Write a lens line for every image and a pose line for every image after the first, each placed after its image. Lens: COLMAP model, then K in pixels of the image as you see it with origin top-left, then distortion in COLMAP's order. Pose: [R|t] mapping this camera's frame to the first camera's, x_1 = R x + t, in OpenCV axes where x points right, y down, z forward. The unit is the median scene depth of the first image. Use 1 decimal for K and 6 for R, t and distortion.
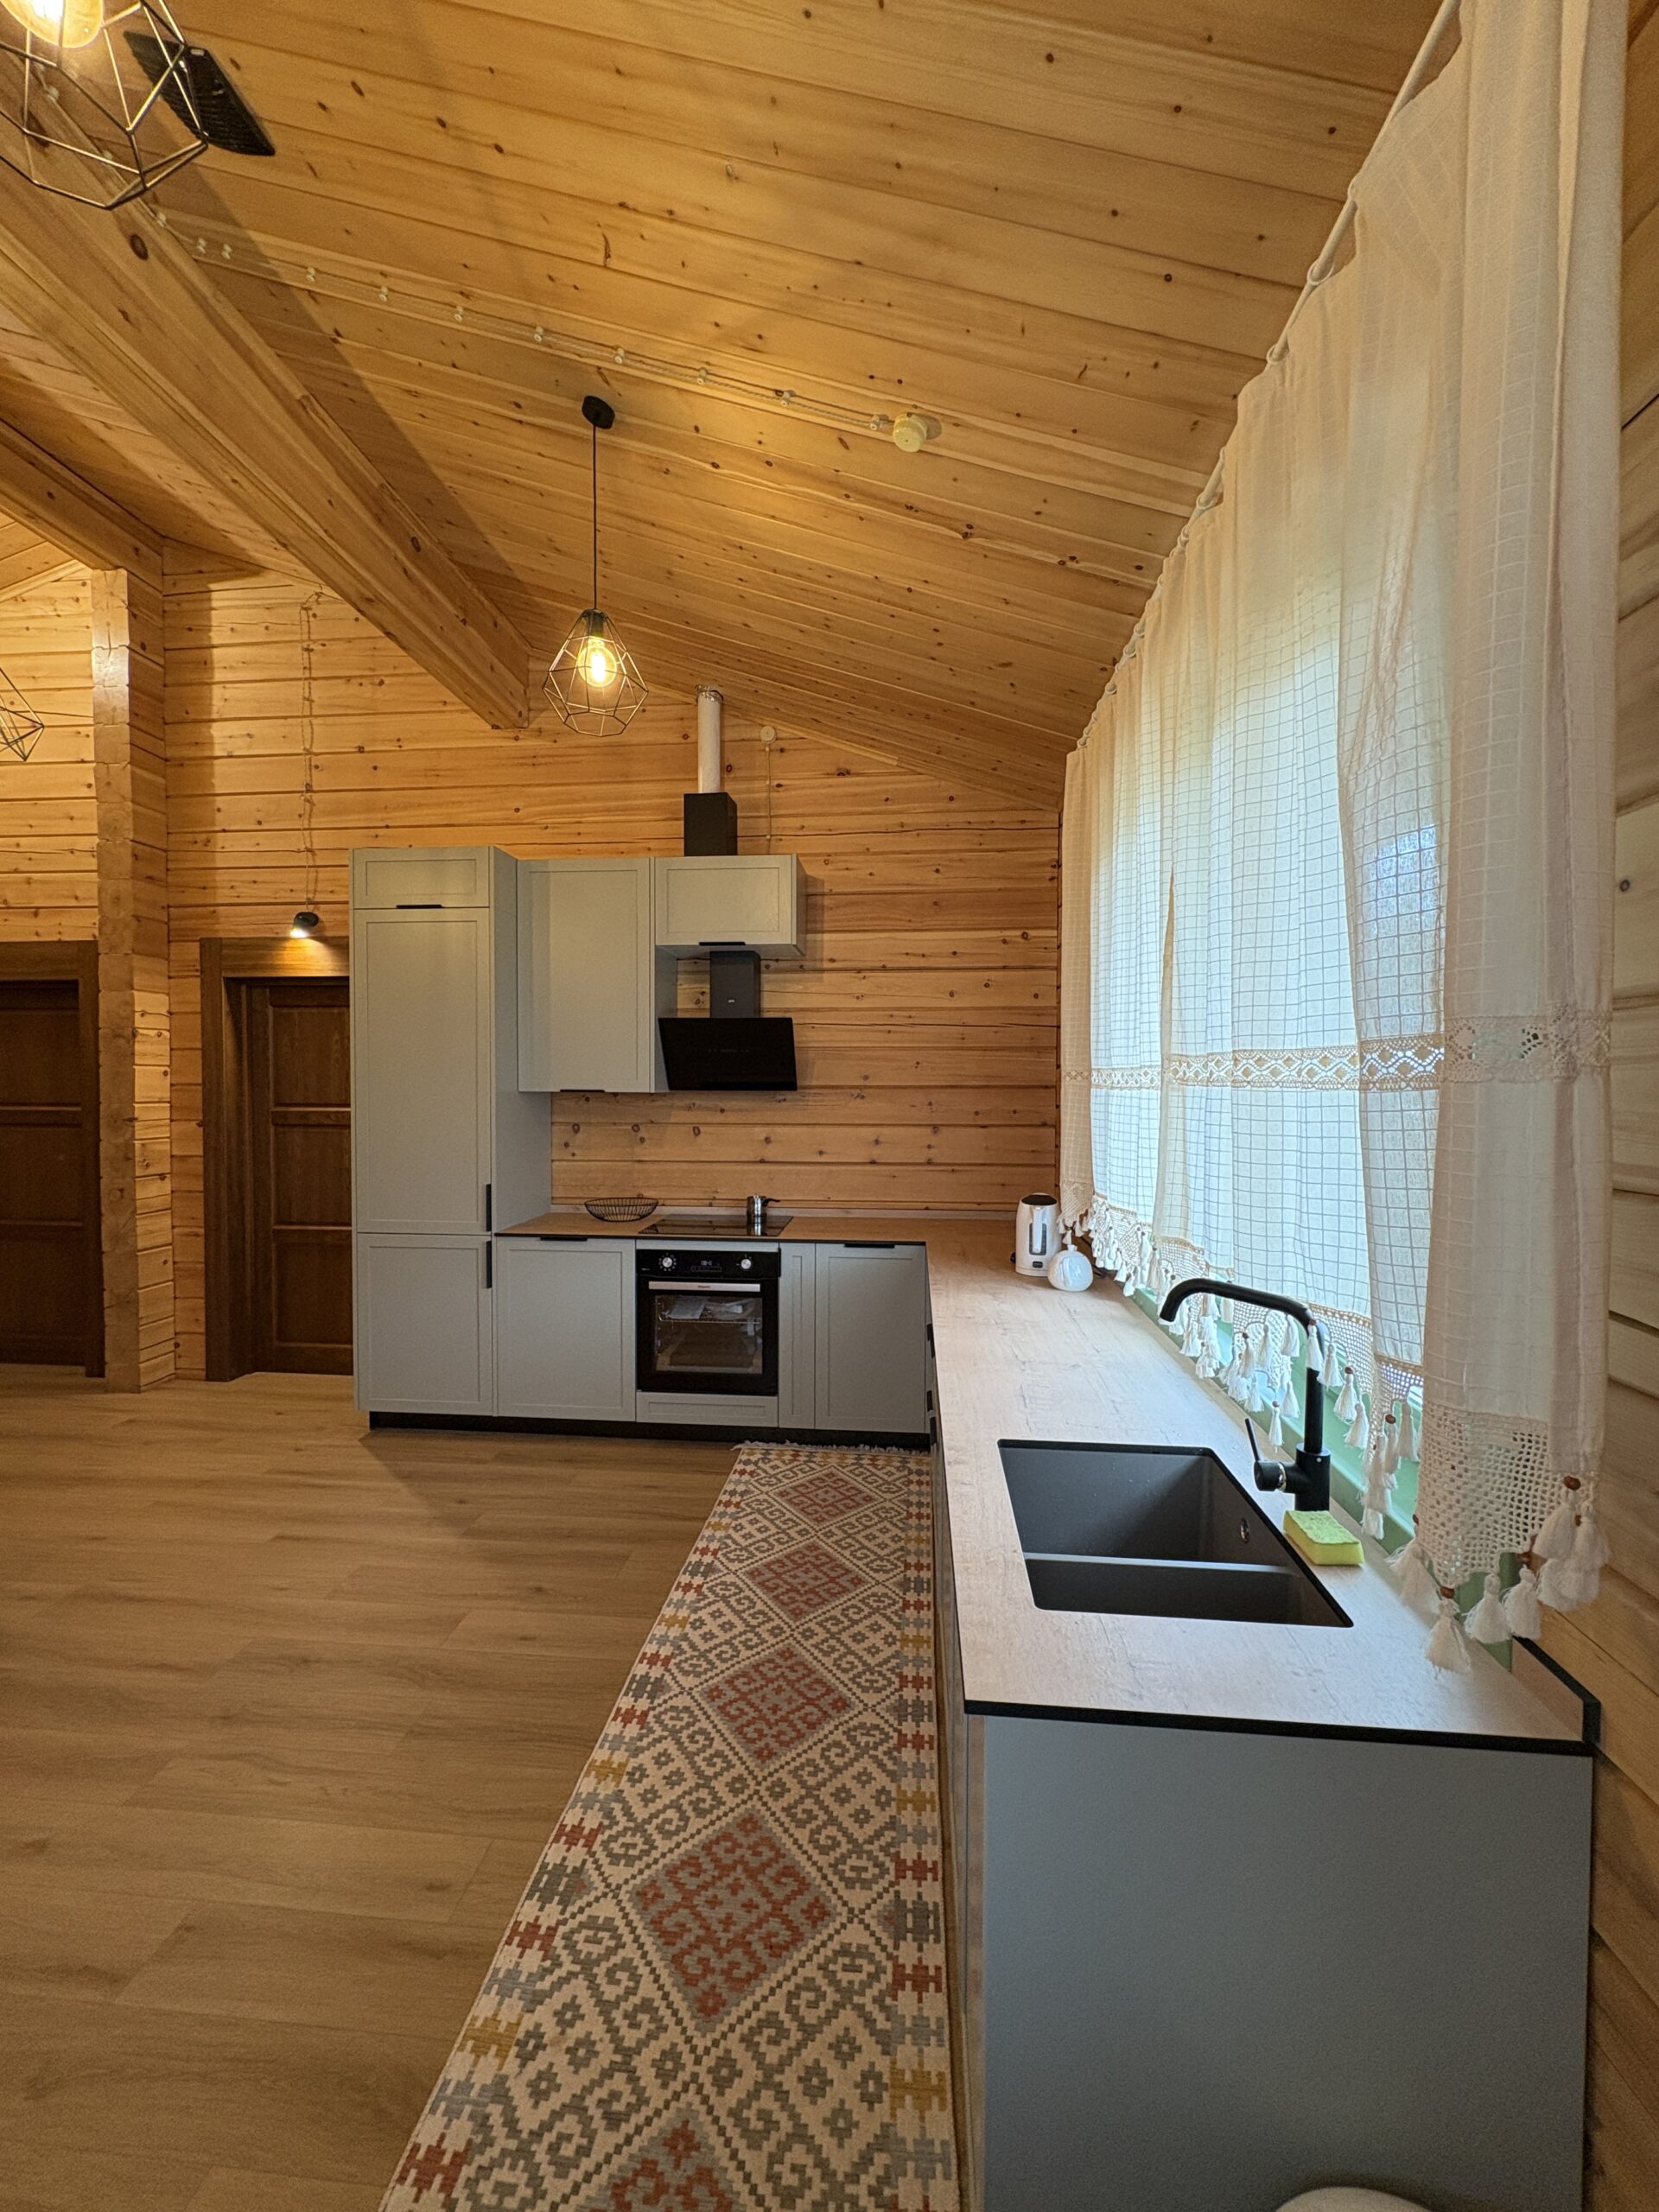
lens RADIAL K [[871.9, 0, 824.4], [0, 871.9, 1104.2], [0, 0, 1]] dist [0.002887, -0.000394]
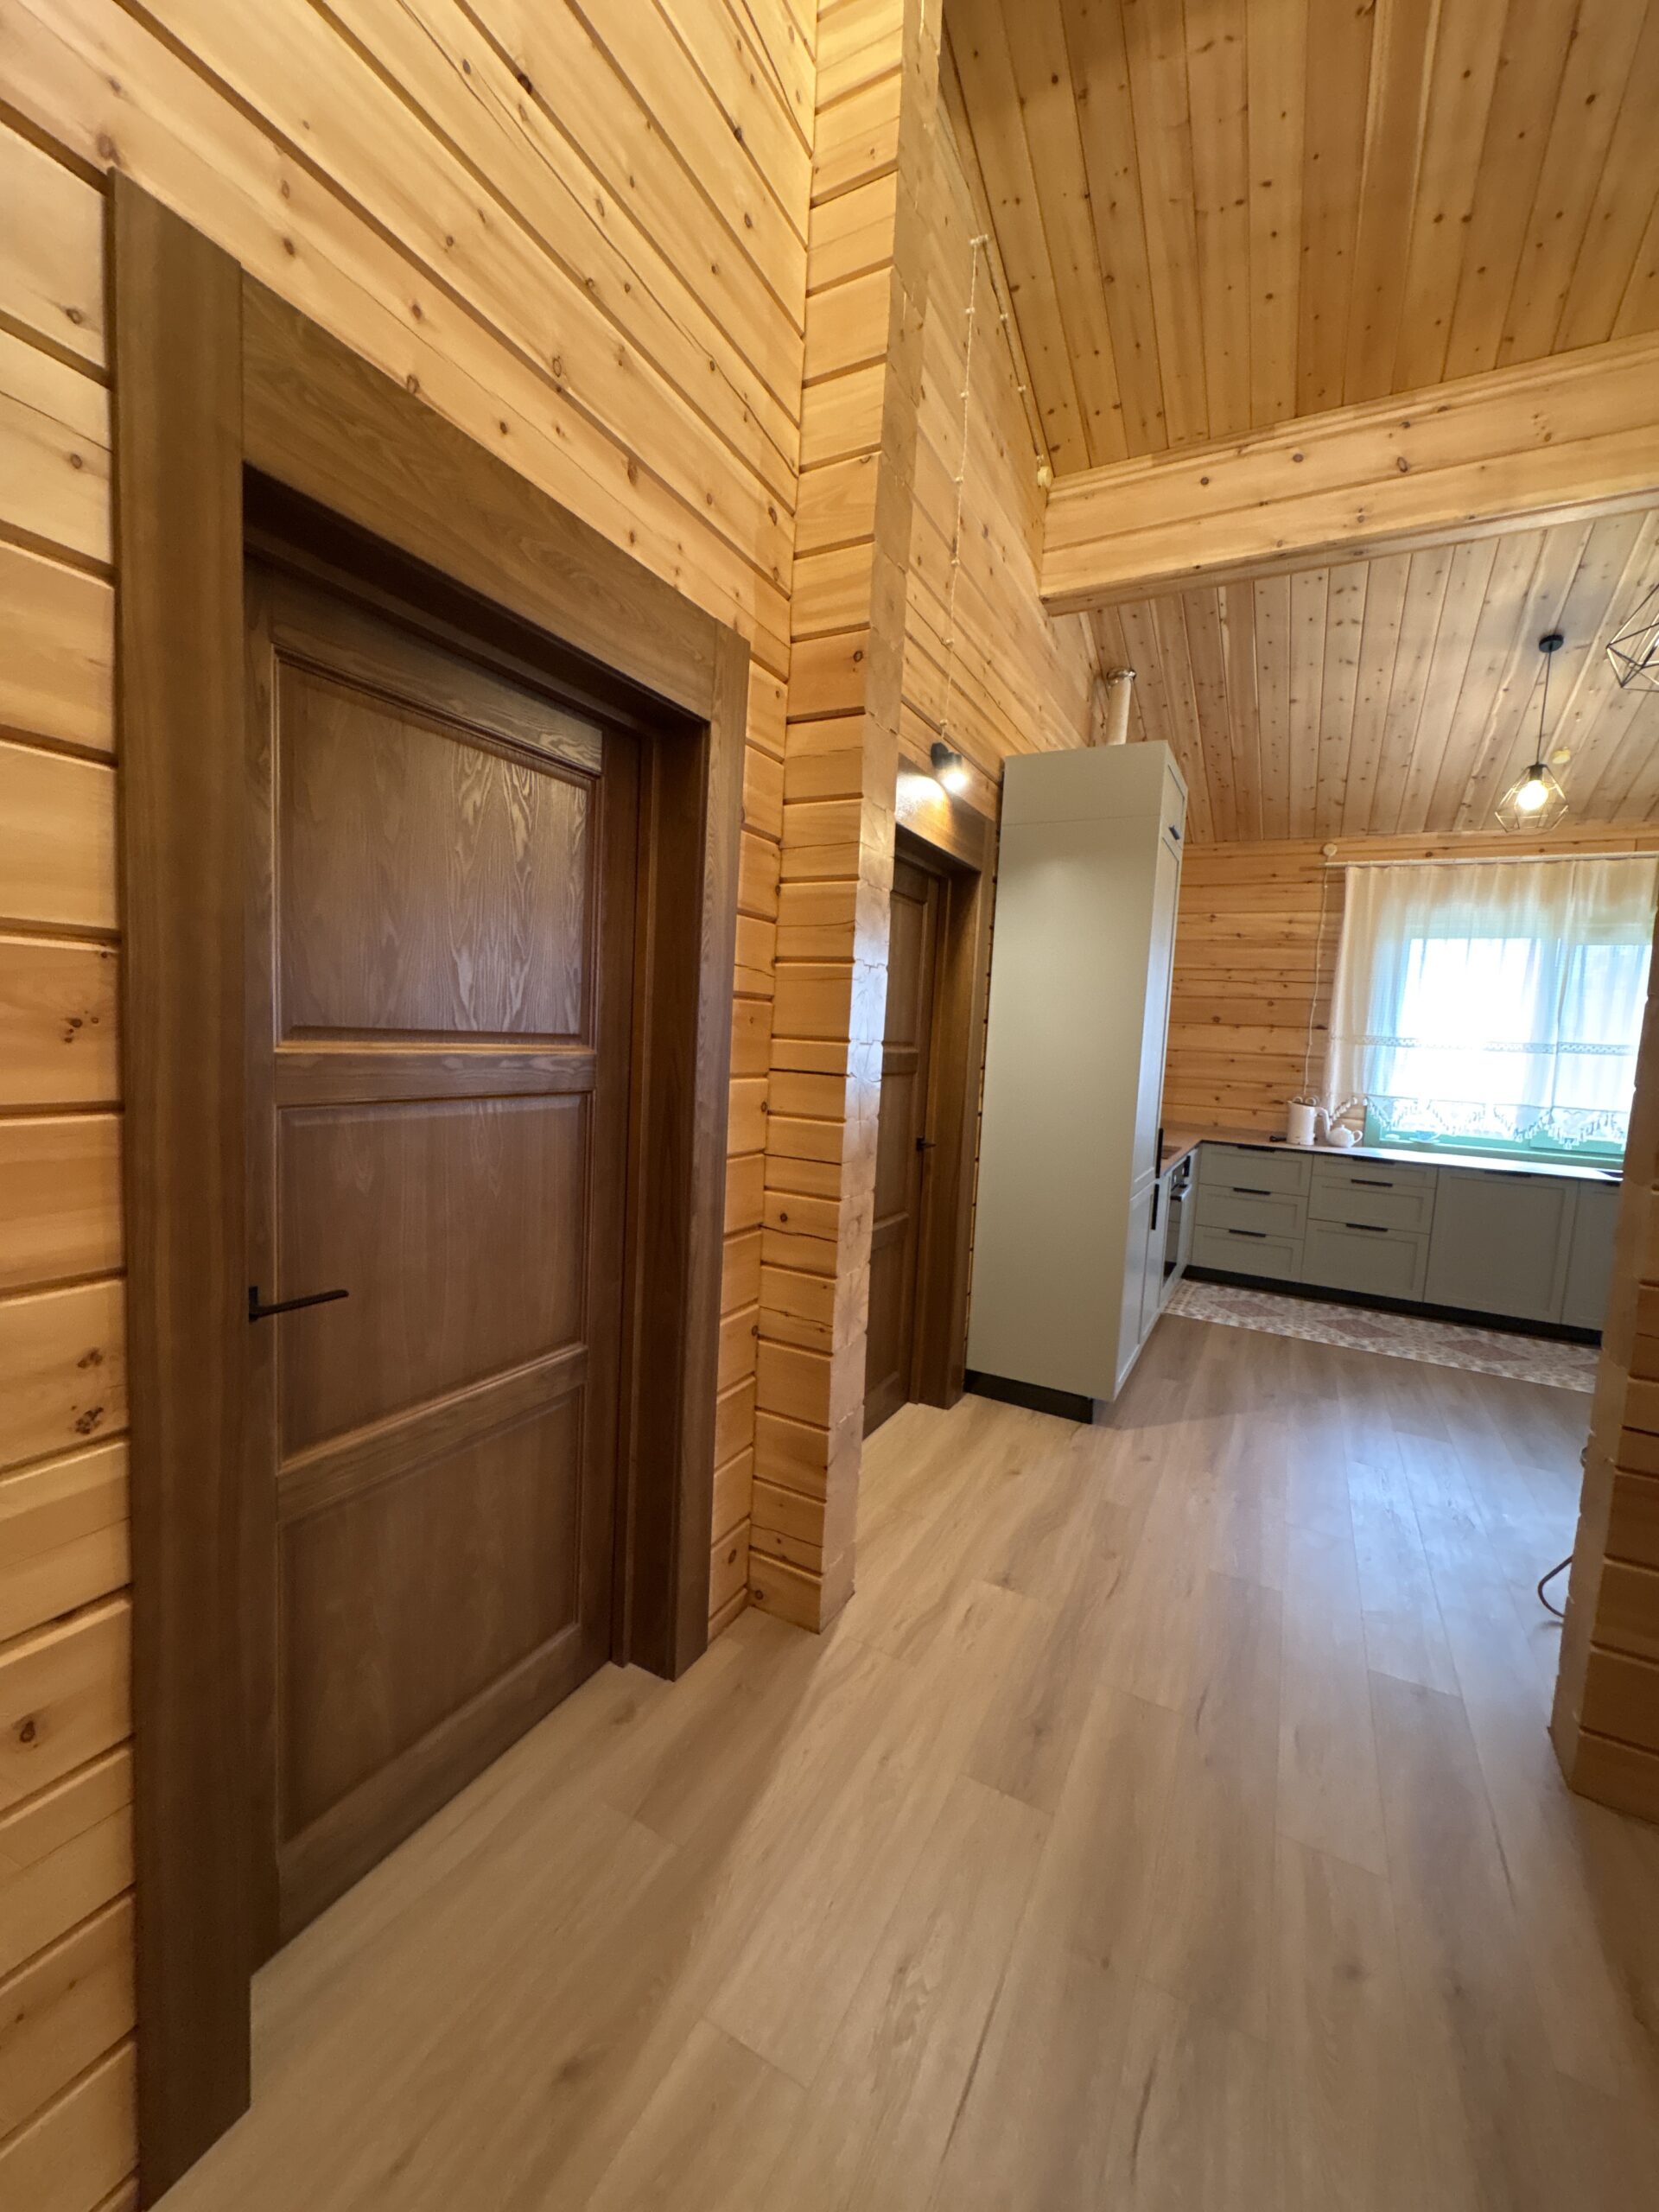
lens RADIAL K [[871.9, 0, 829.8], [0, 871.9, 1109.8], [0, 0, 1]] dist [0.002887, -0.000394]
pose [[0.394448, -0.065578, 0.916575, -1.438131], [-0.026121, 0.996247, 0.082519, -0.003718], [-0.918547, -0.056491, 0.391255, 0.942584]]
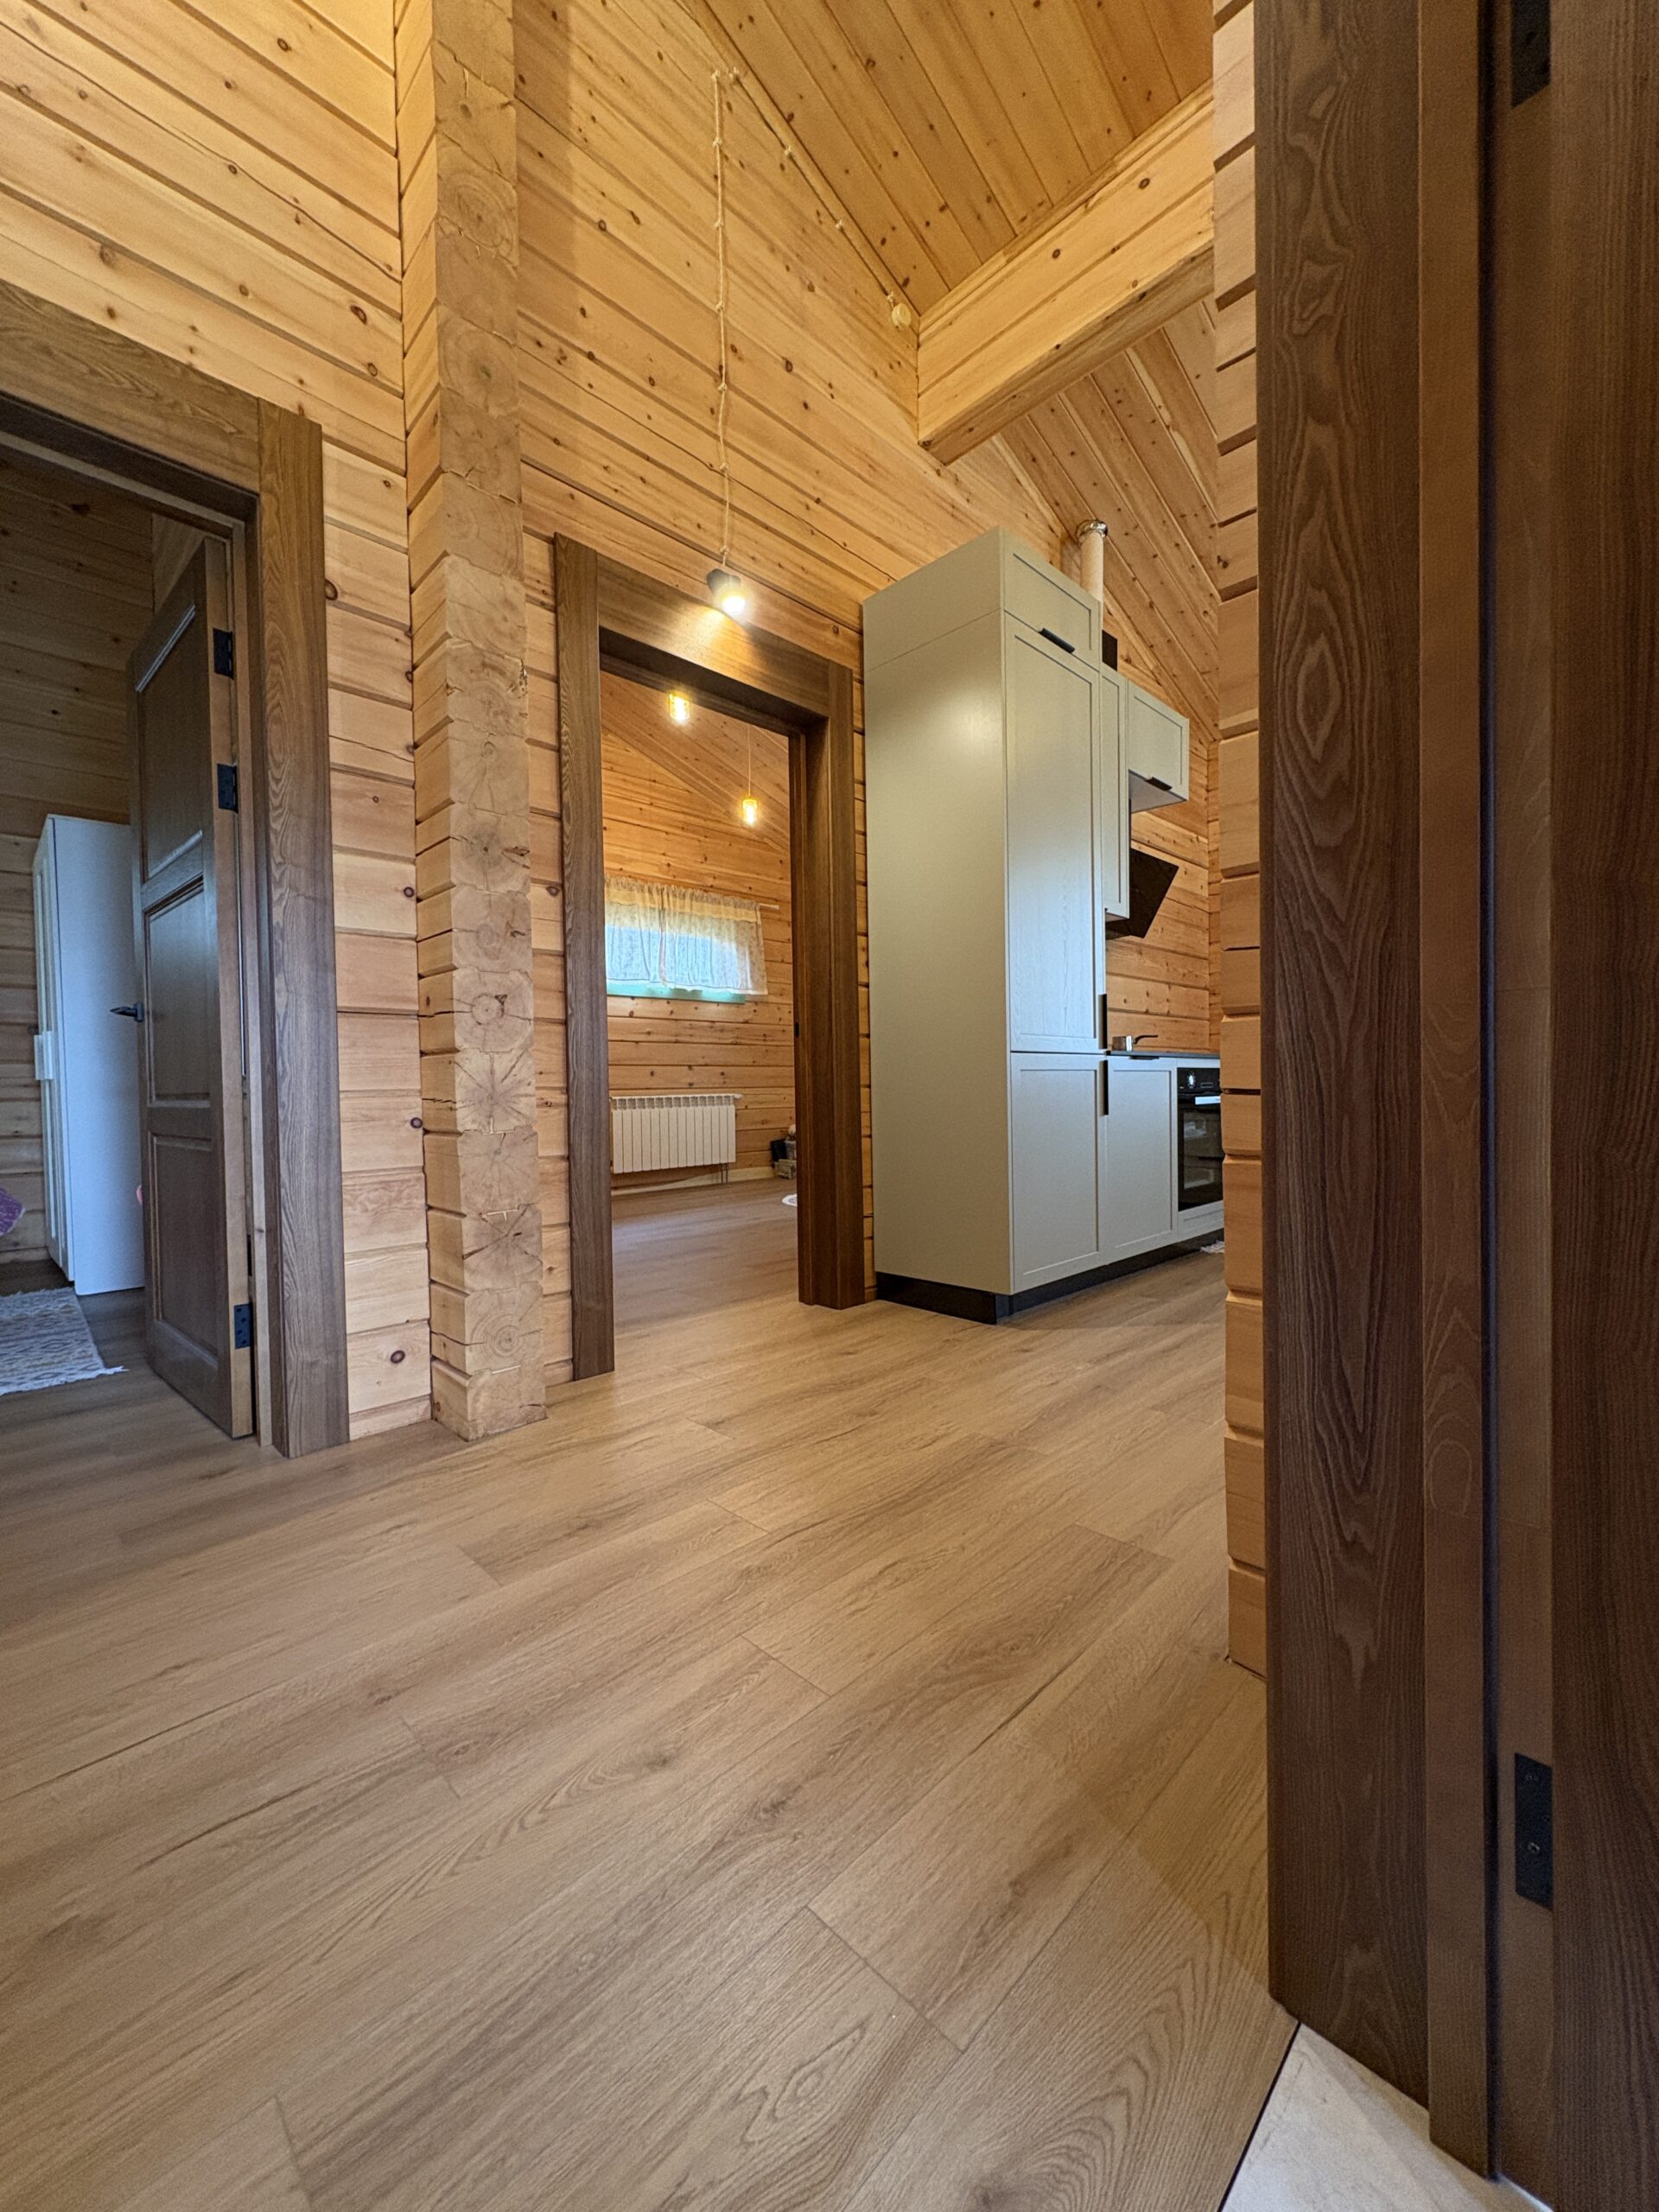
lens RADIAL K [[871.9, 0, 829.3], [0, 871.9, 1106.9], [0, 0, 1]] dist [0.002887, -0.000394]
pose [[0.644866, -0.031201, 0.763658, -1.201206], [0.038180, 0.999234, 0.008585, 0.181970], [-0.763341, 0.023620, 0.645563, 0.642570]]
